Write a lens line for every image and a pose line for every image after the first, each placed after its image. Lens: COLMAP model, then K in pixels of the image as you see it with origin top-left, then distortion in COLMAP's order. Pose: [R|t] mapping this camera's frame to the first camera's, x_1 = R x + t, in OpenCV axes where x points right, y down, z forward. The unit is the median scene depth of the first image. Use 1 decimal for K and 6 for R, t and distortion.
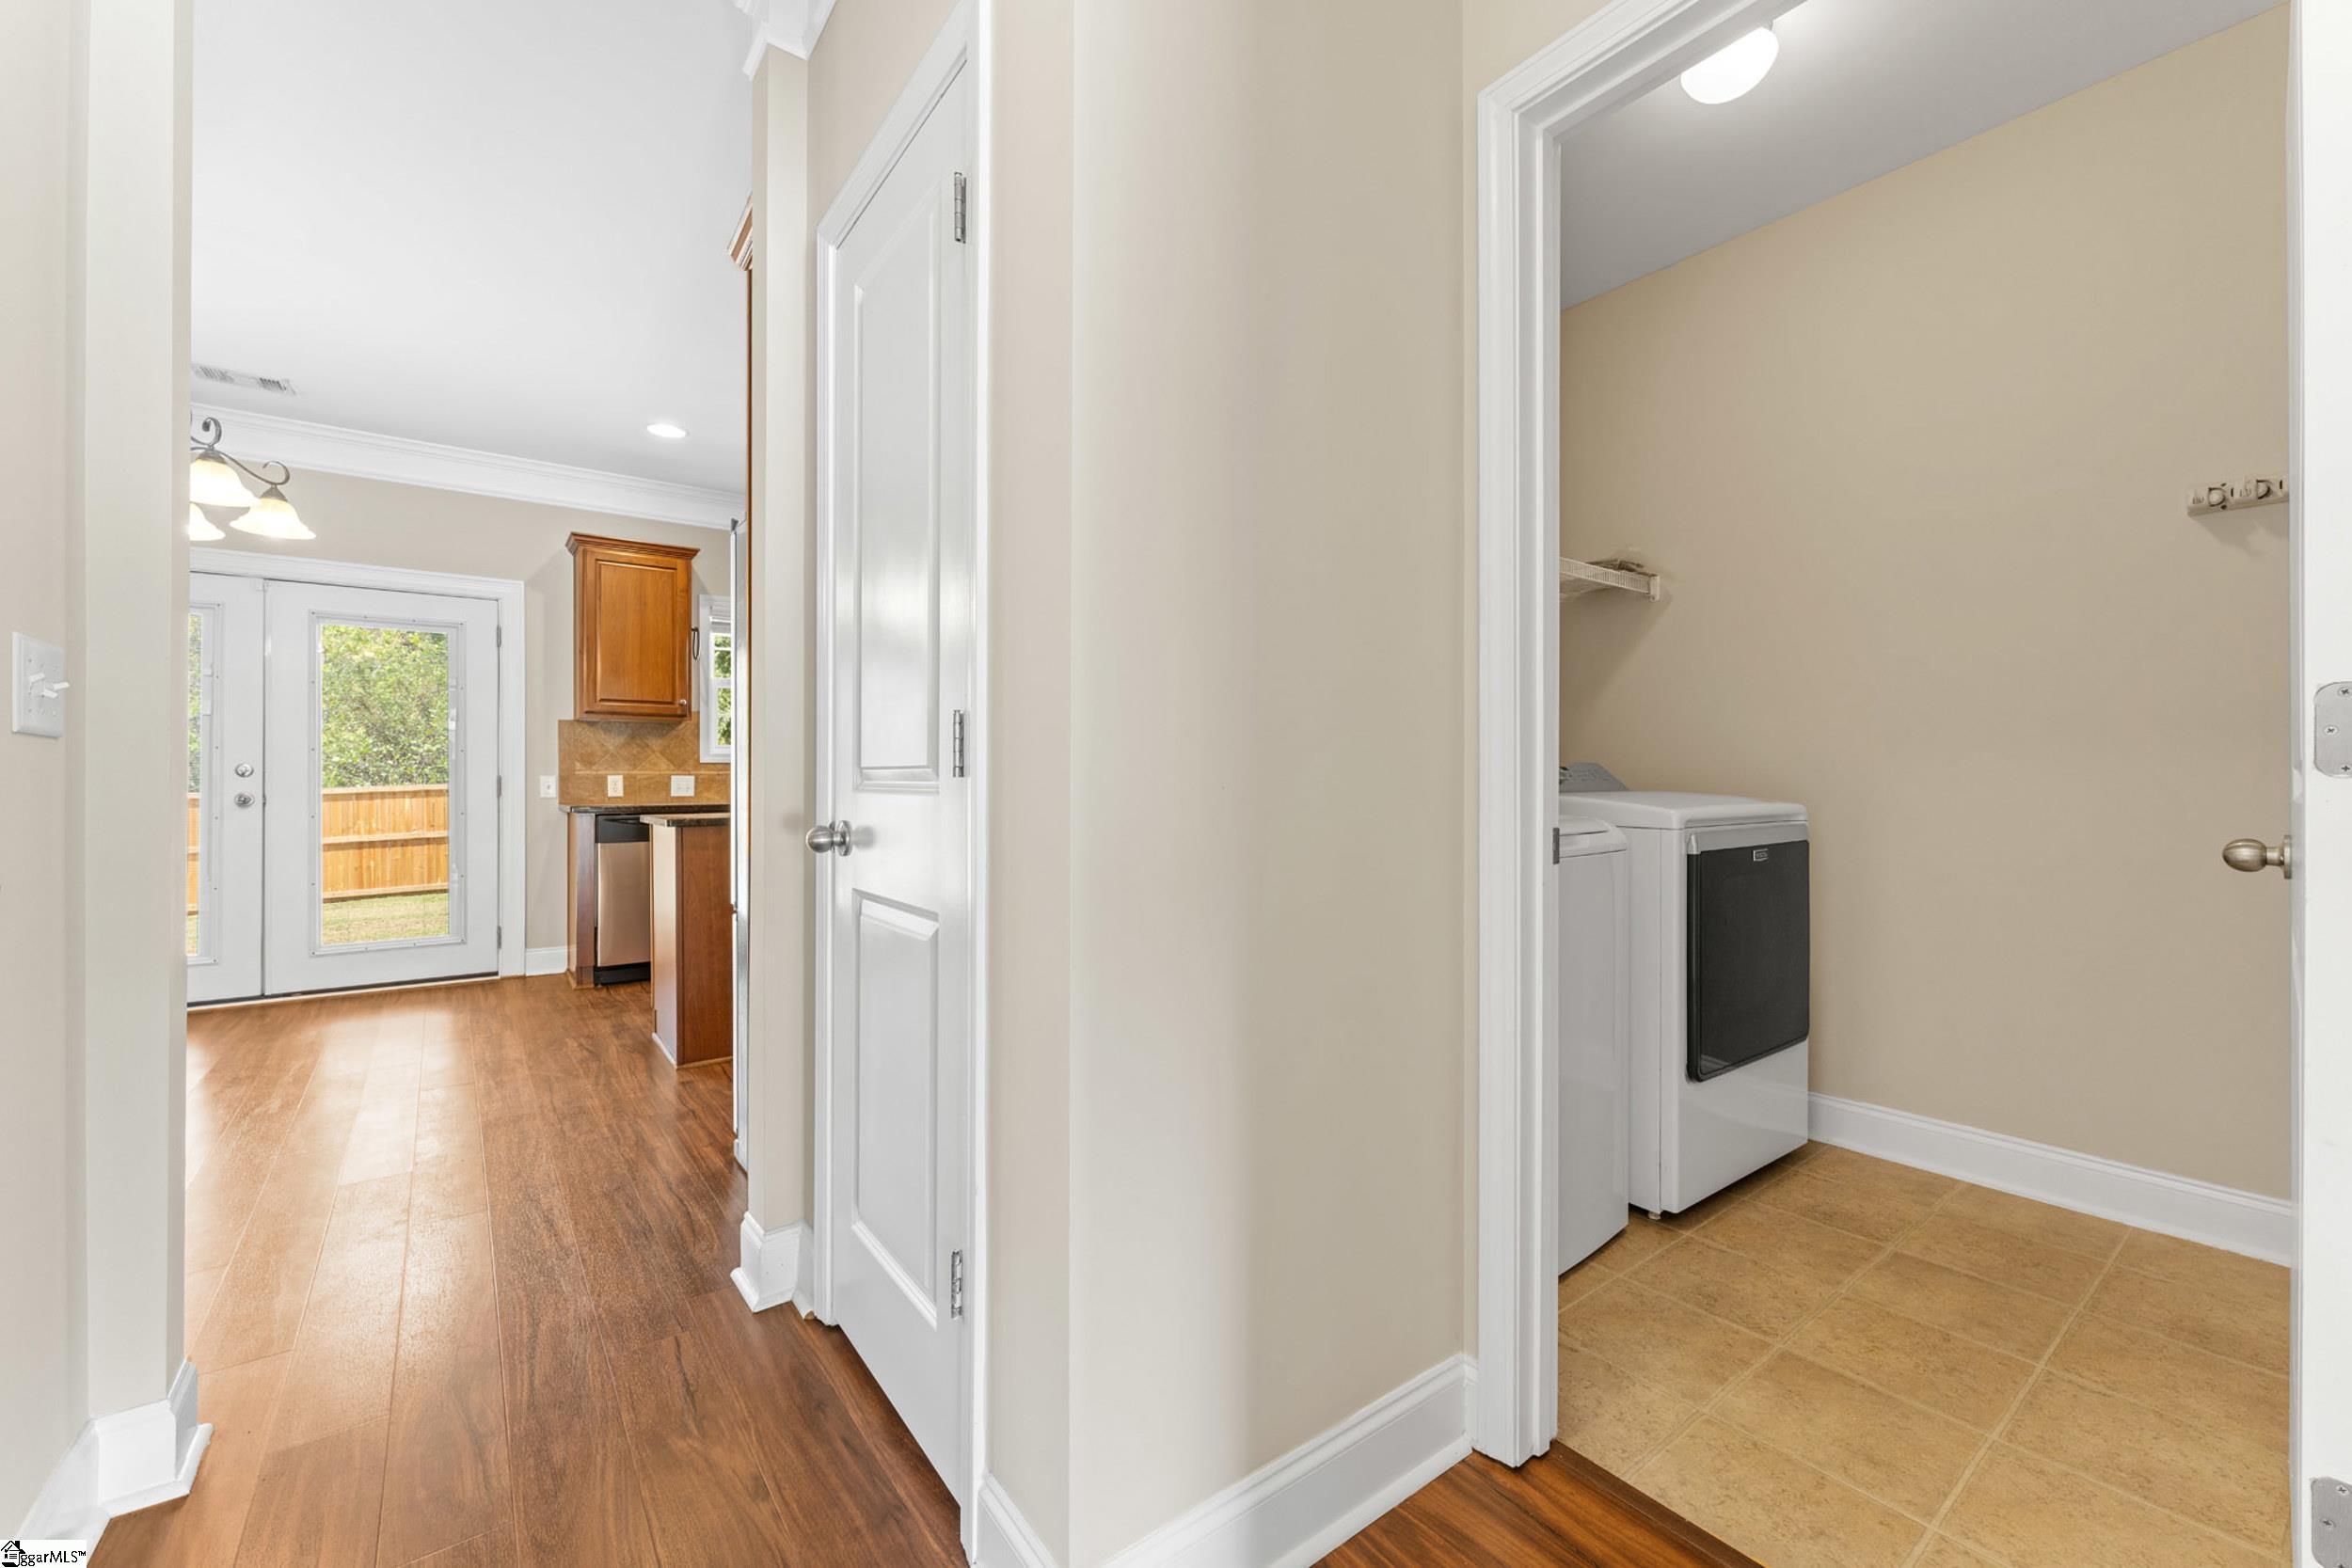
lens RADIAL K [[942.7, 0, 1169.3], [0, 942.7, 779.0], [0, 0, 1]] dist [0.000145, 0.000523]
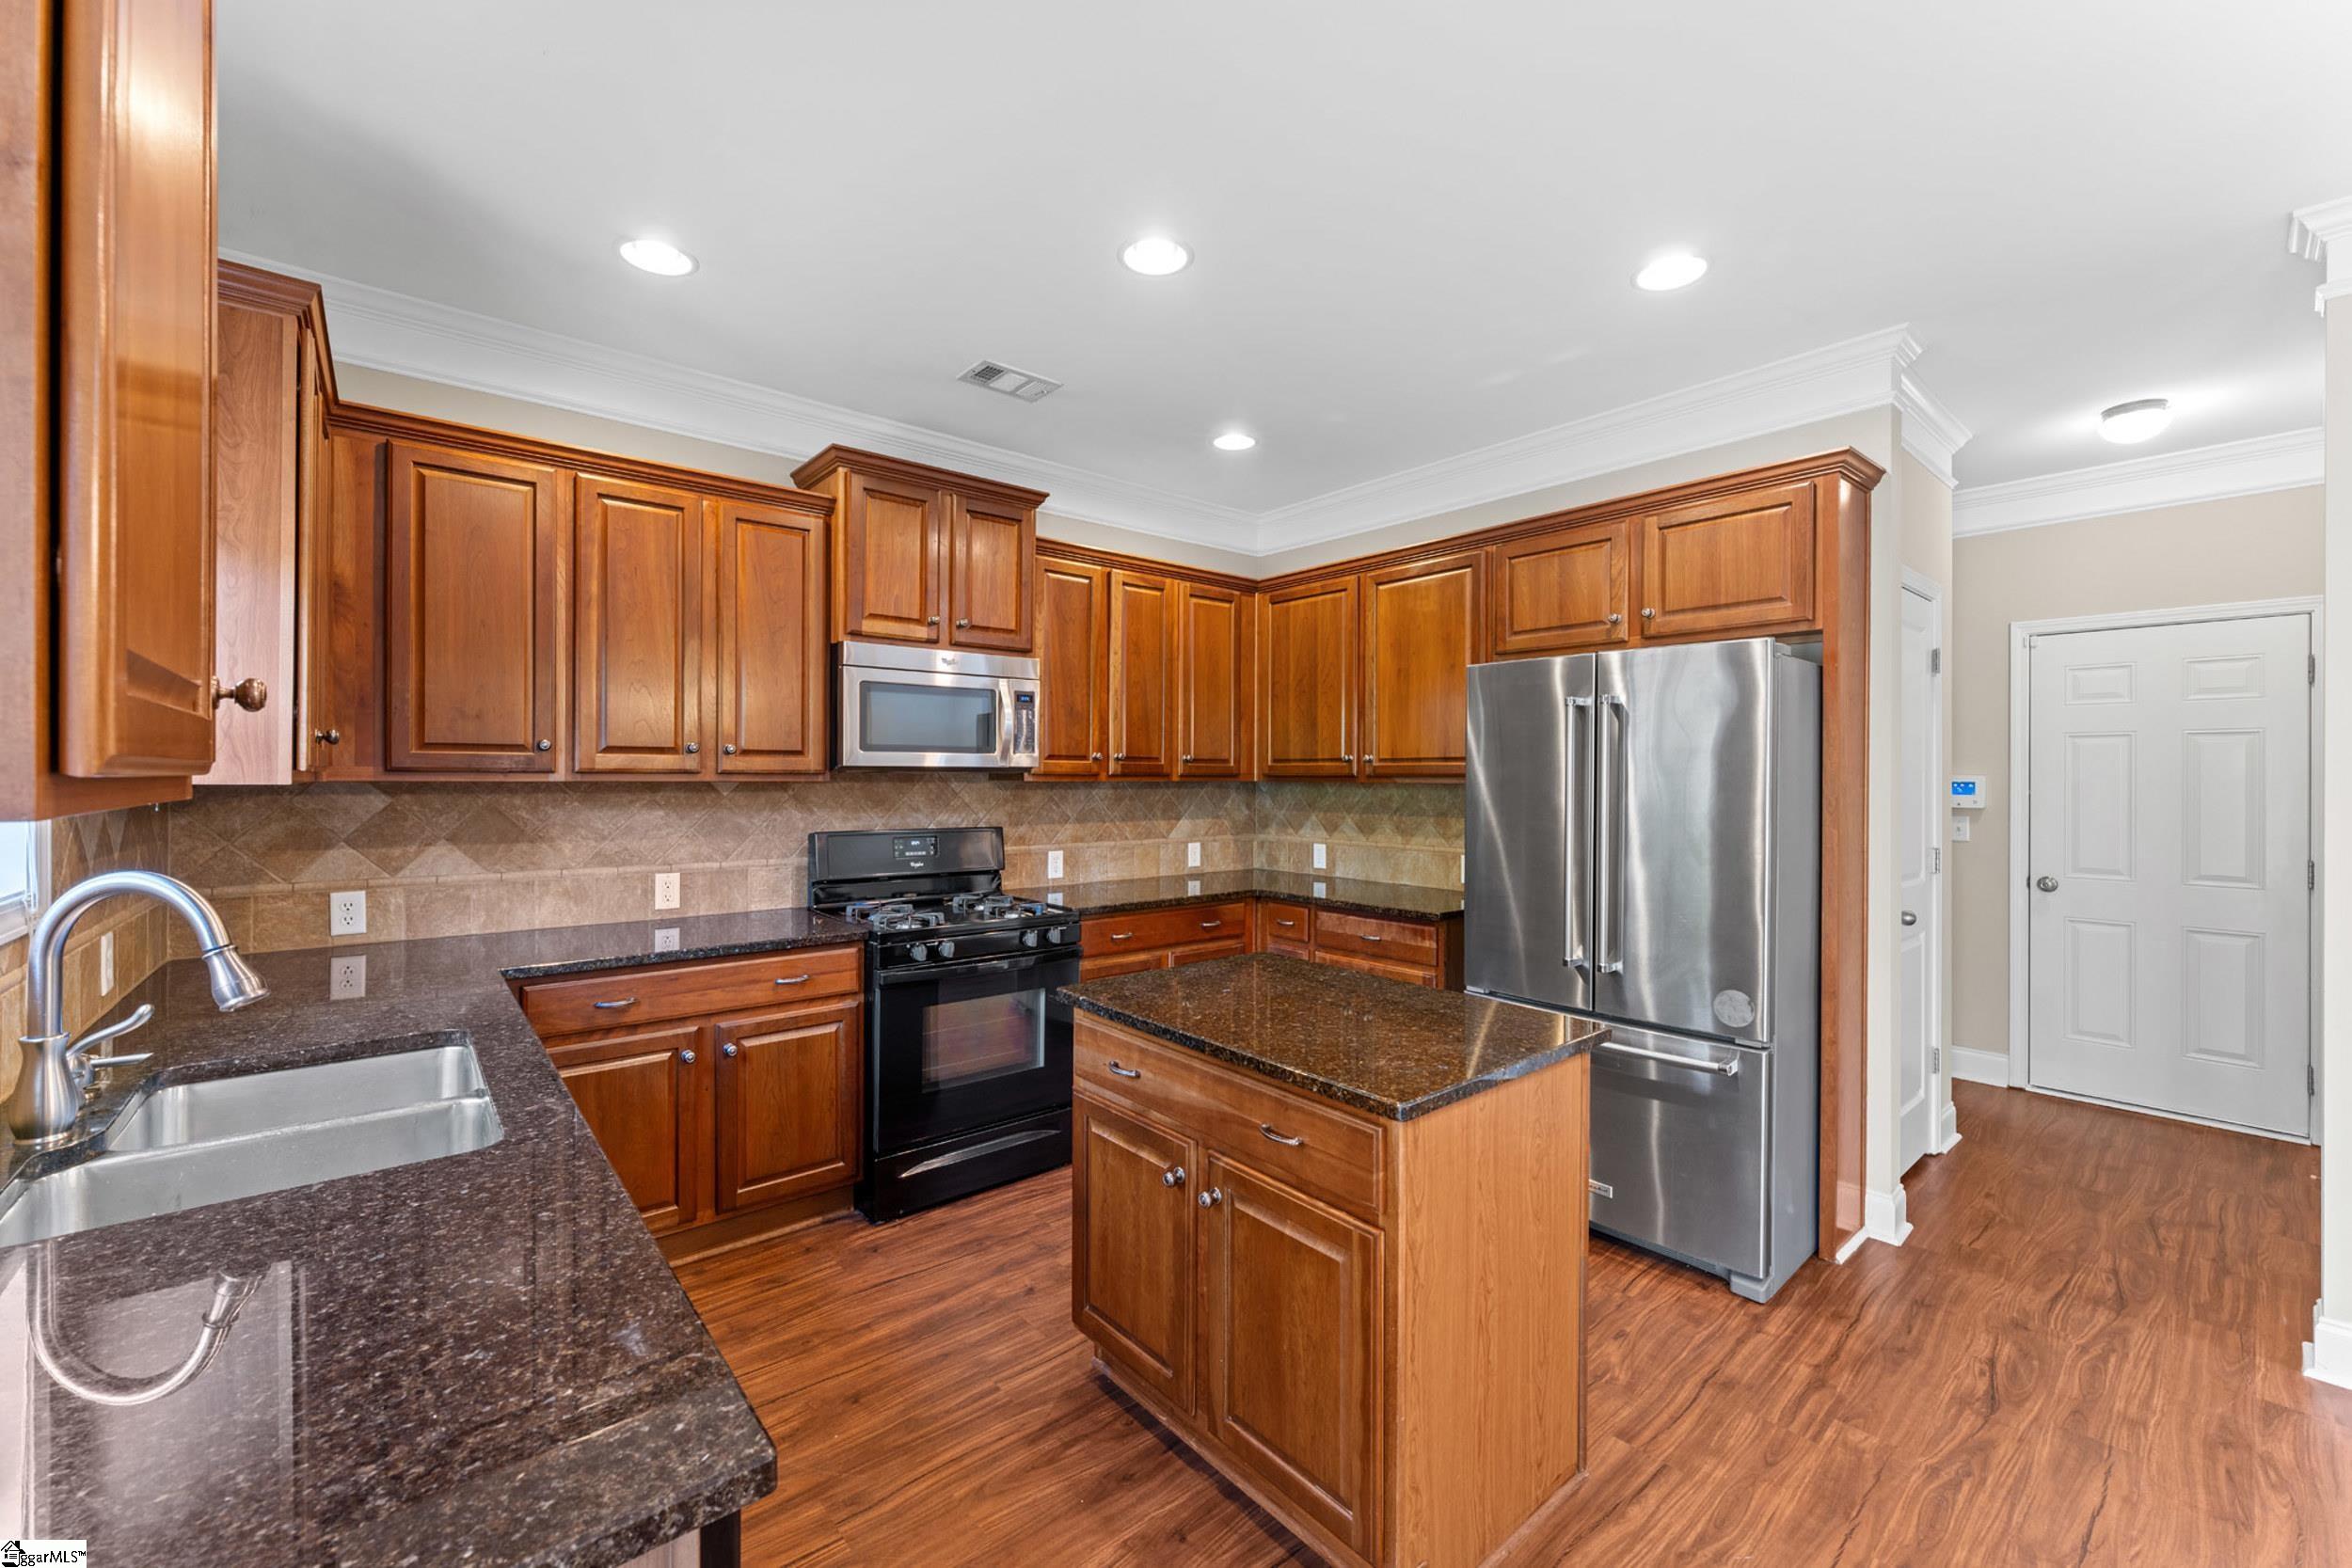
lens RADIAL K [[942.7, 0, 1171.3], [0, 942.7, 778.2], [0, 0, 1]] dist [0.000145, 0.000523]
pose [[-0.063449, -0.004504, 0.997975, -0.742158], [-0.004429, 0.999981, 0.004231, -0.072071], [-0.997975, -0.004151, -0.063468, 0.896987]]
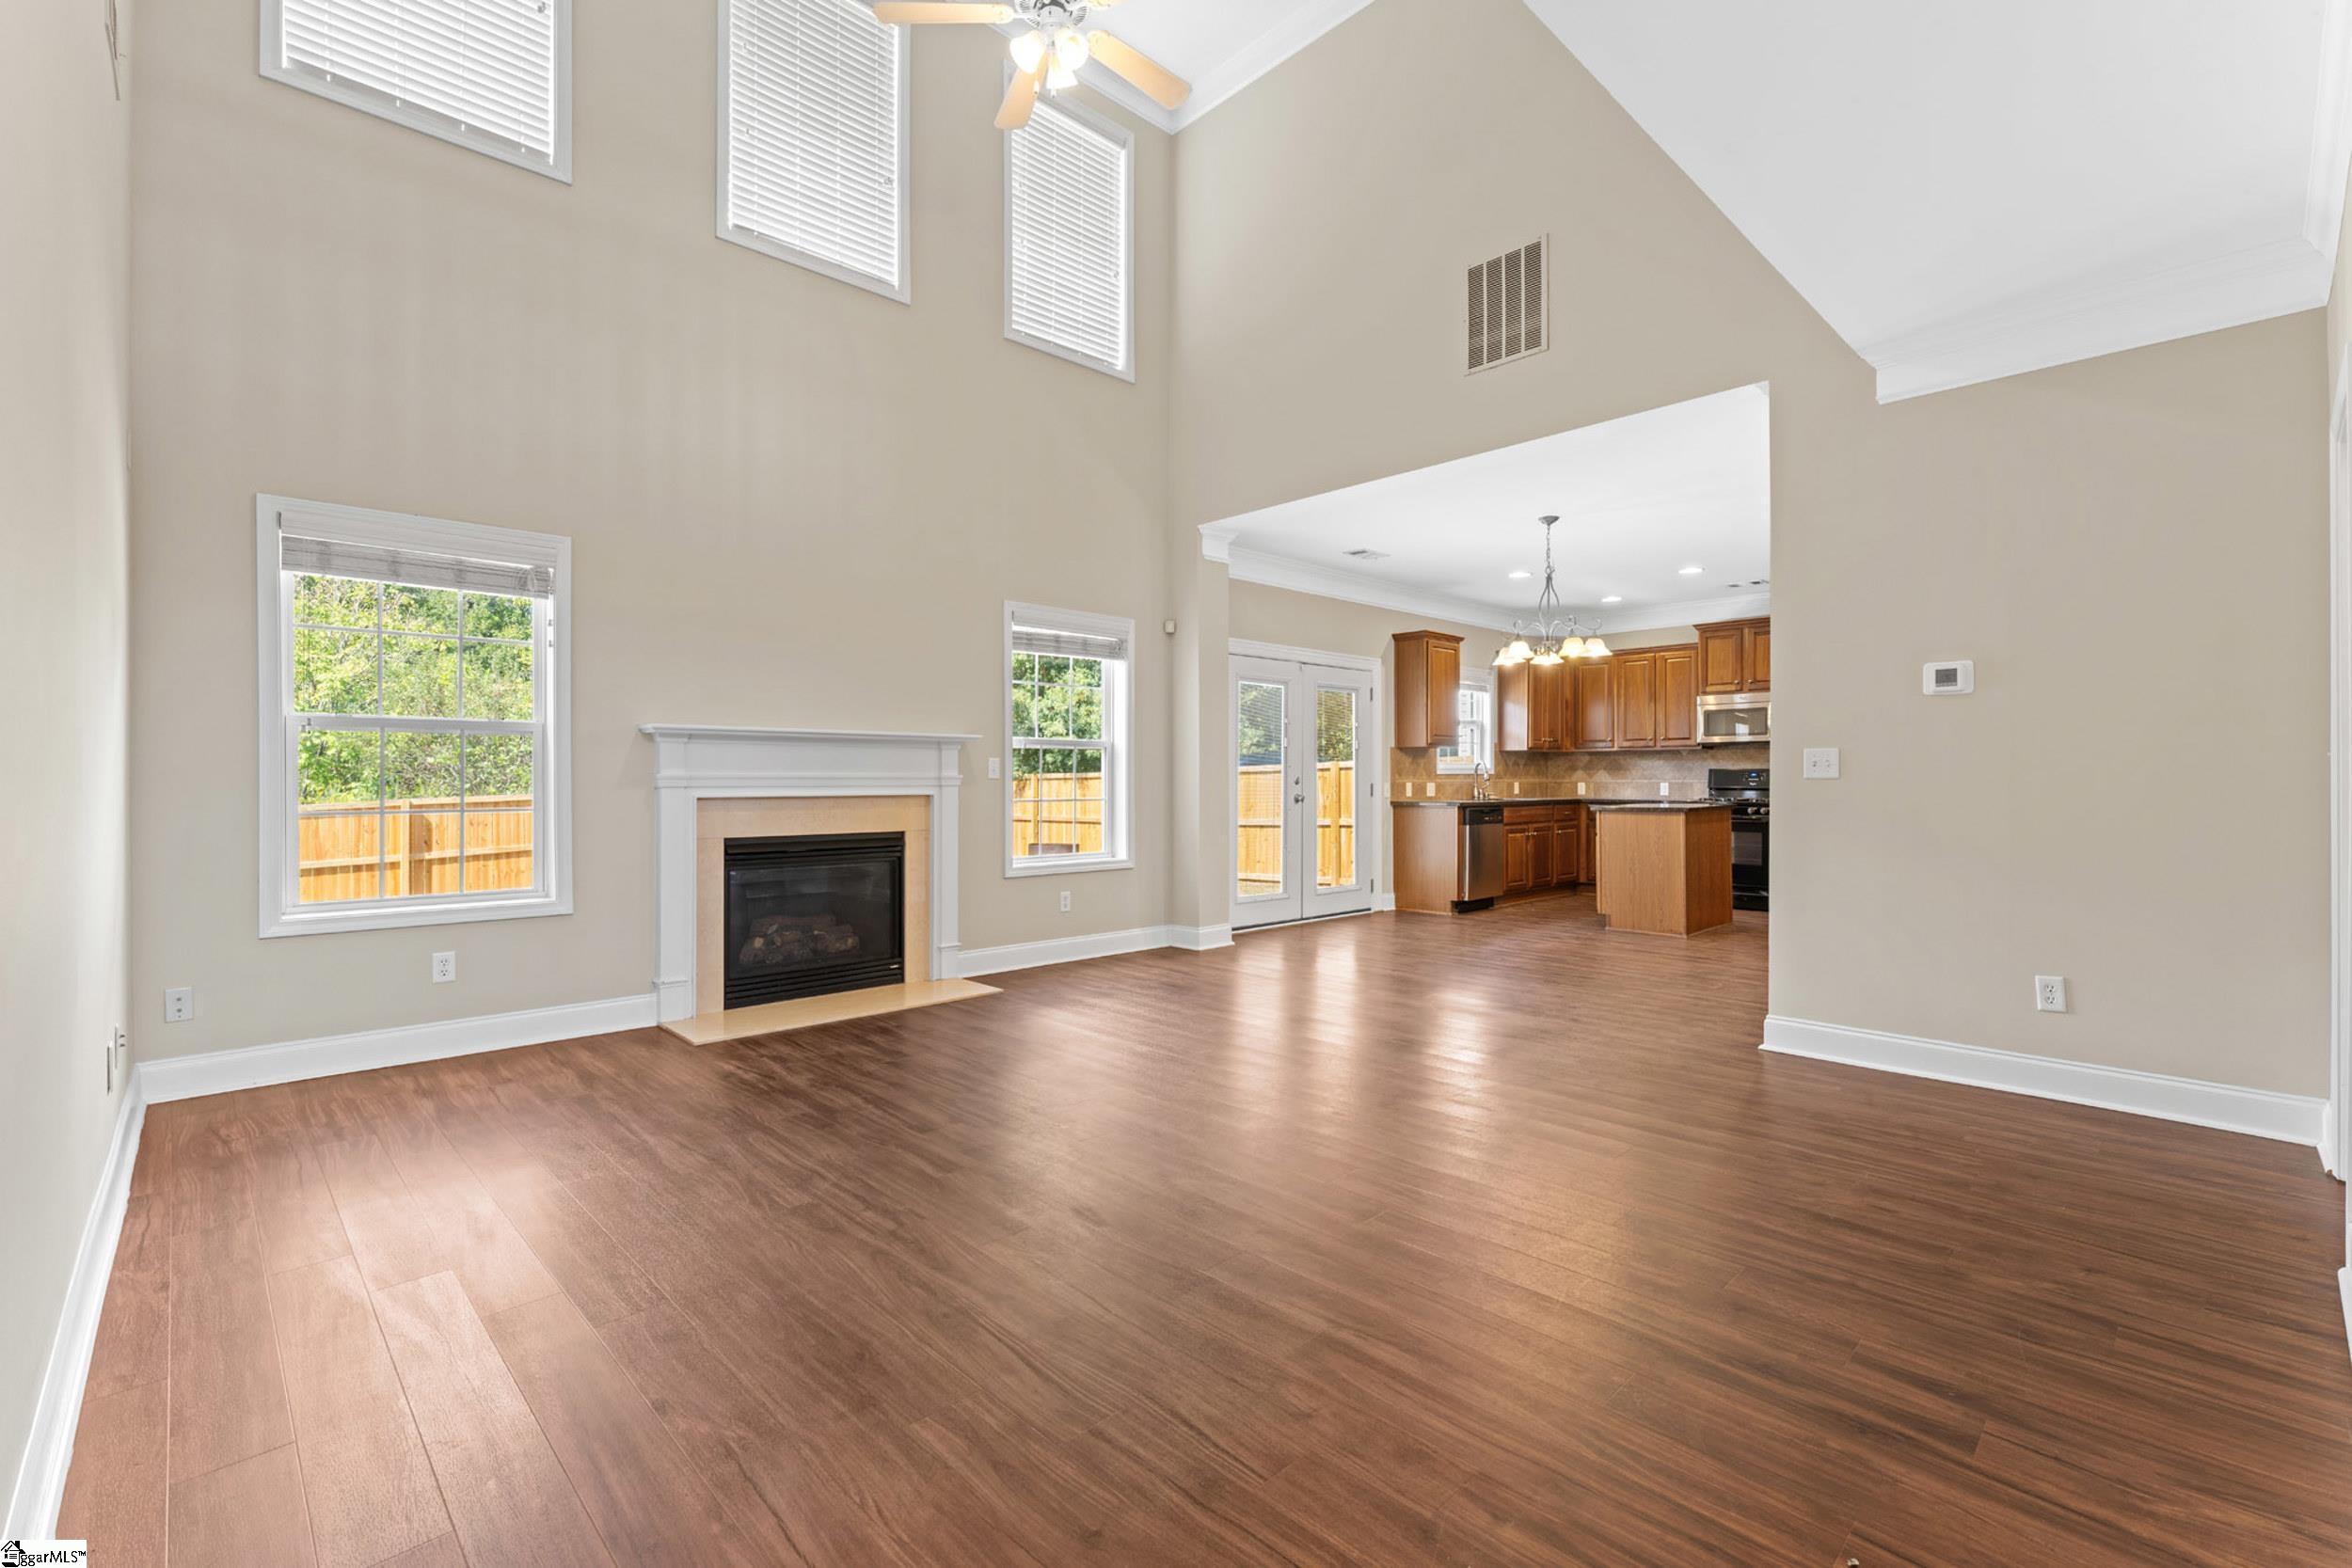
lens RADIAL K [[1016.5, 0, 1164.0], [0, 1016.5, 780.1], [0, 0, 1]] dist [-0.003730, 0.000278]
pose [[0.993188, -0.000422, 0.116519, -1.275948], [0.000161, 0.999997, 0.002247, -0.012883], [-0.116520, -0.002213, 0.993186, -0.653536]]
